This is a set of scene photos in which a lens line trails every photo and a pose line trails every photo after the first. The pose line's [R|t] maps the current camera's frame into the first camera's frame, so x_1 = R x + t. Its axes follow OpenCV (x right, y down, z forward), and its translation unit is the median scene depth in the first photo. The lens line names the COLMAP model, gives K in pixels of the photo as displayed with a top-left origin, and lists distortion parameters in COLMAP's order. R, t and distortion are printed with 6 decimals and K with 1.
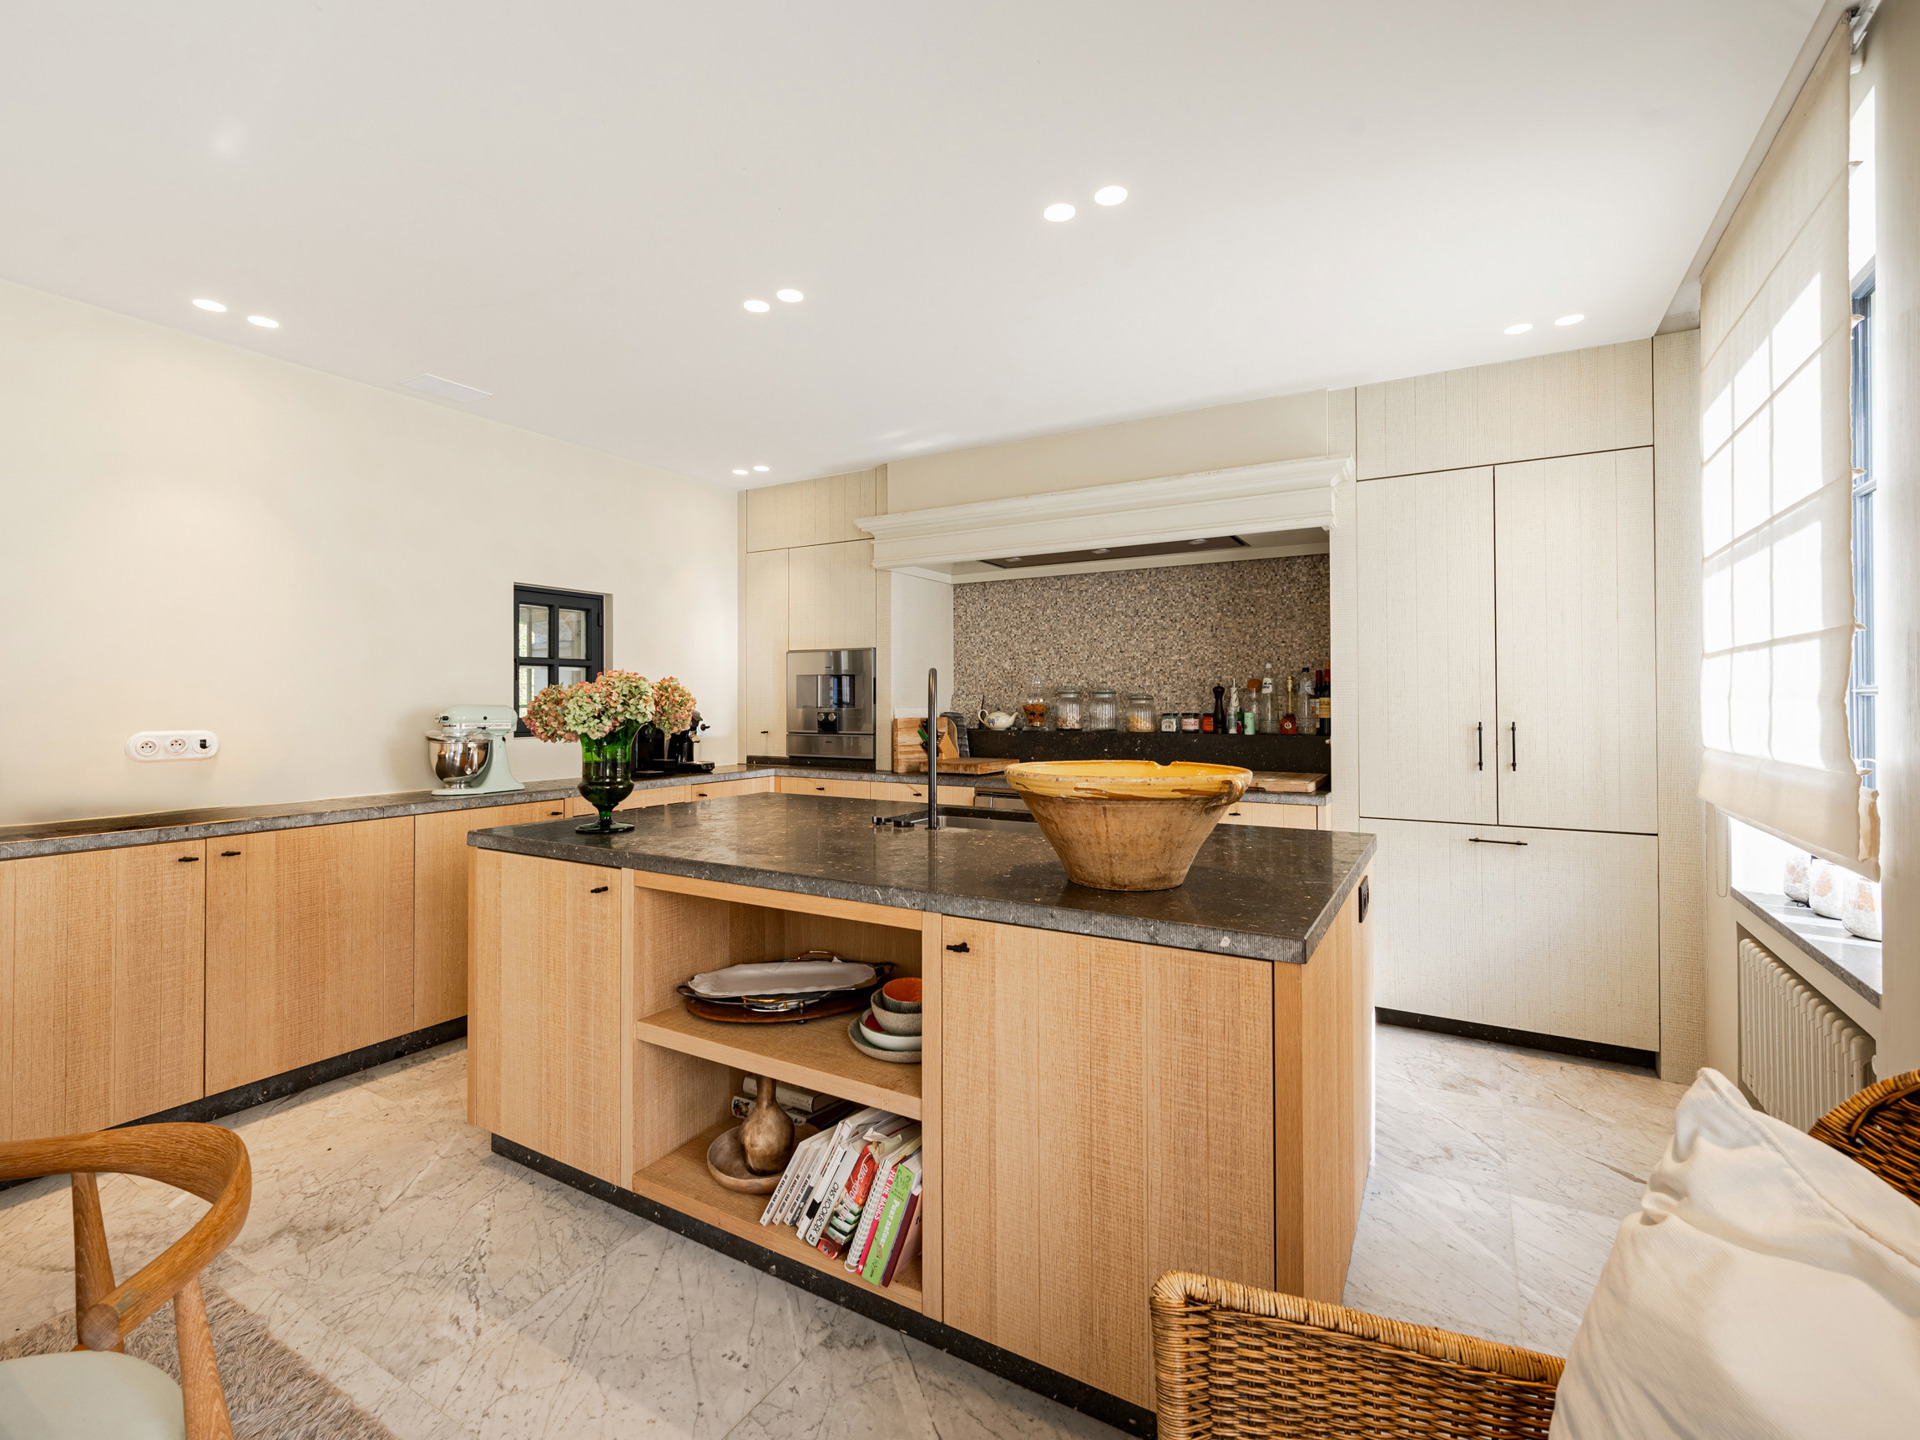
lens RADIAL K [[864.8, 0, 963.5], [0, 864.8, 702.9], [0, 0, 1]] dist [-0.000345, 0.000022]
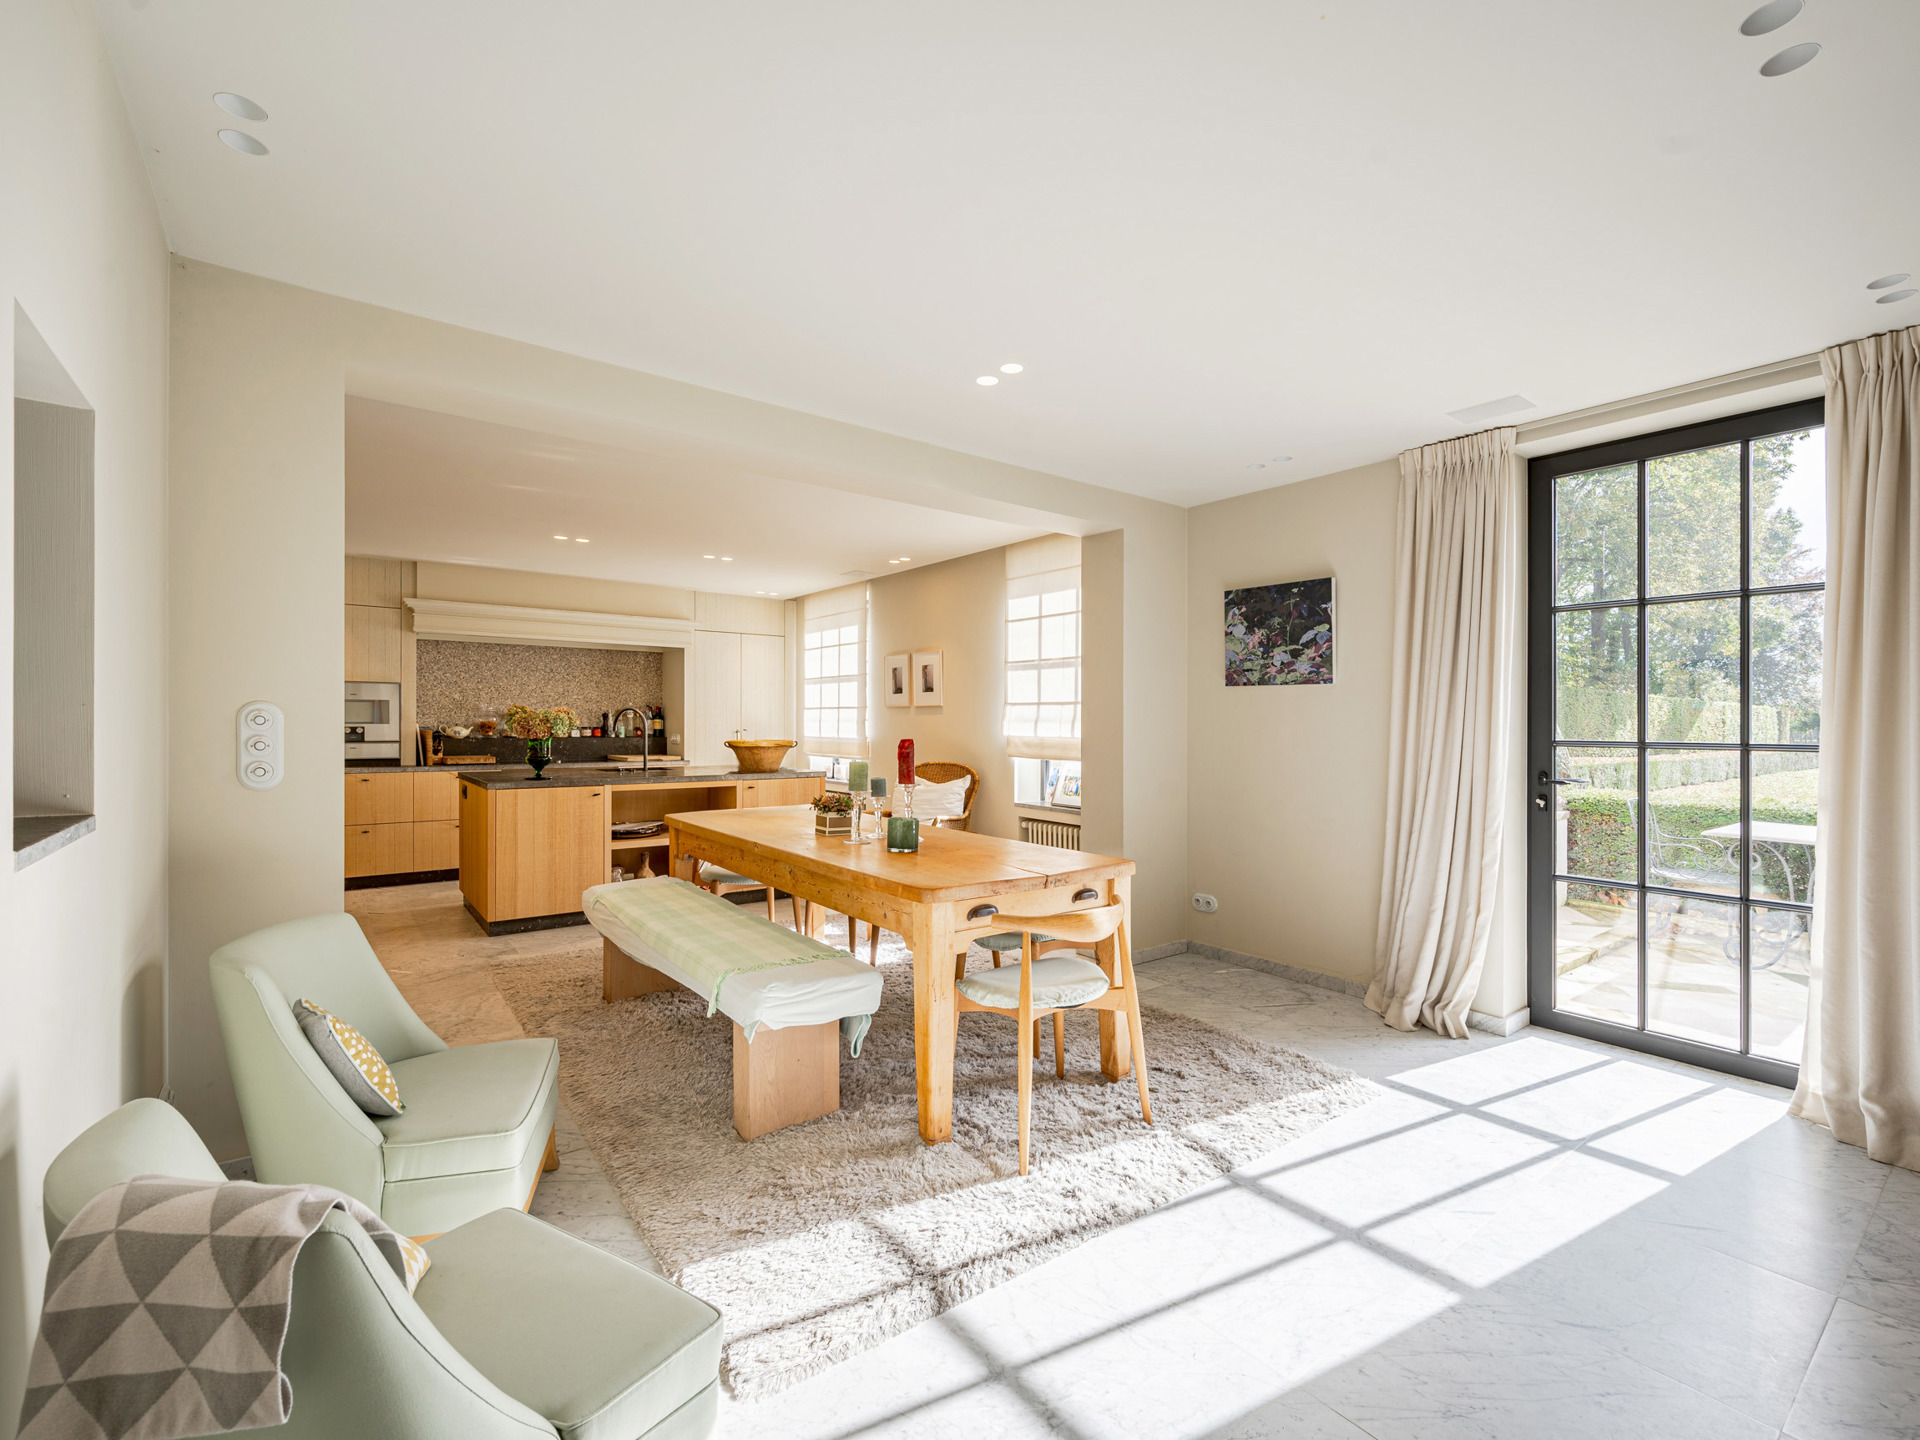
lens RADIAL K [[864.8, 0, 960.5], [0, 864.8, 728.8], [0, 0, 1]] dist [-0.000345, 0.000022]
pose [[0.387674, -0.003584, 0.921790, -1.171912], [-0.006484, 0.999957, 0.006615, -0.001574], [-0.921774, -0.008542, 0.387634, -0.489488]]
